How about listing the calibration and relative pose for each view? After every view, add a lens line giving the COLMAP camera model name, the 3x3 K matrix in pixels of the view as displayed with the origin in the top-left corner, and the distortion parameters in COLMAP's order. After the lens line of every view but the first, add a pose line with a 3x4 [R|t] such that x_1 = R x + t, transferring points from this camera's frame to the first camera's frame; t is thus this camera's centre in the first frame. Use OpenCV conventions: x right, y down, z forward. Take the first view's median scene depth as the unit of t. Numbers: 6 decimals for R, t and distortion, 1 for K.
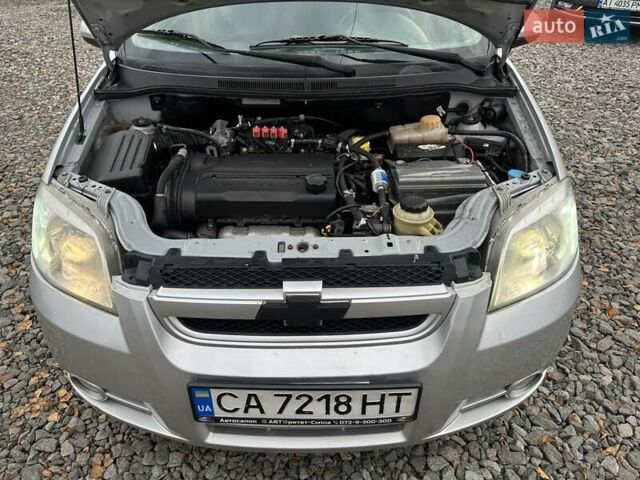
lens RADIAL K [[454.1, 0, 321.6], [0, 454.1, 229.6], [0, 0, 1]] dist [-0.000807, -0.009001]
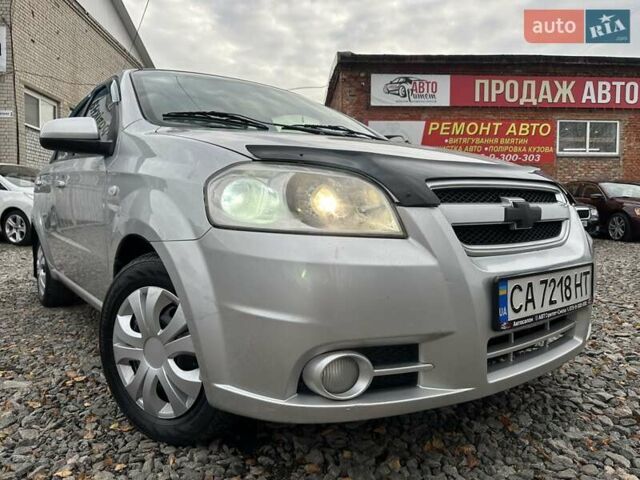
lens RADIAL K [[454.1, 0, 315.2], [0, 454.1, 237.2], [0, 0, 1]] dist [-0.000807, -0.009001]
pose [[0.804051, -0.047367, 0.592671, -1.210038], [0.339092, 0.855342, -0.391672, 0.510766], [-0.488384, 0.515894, 0.703800, 0.397233]]
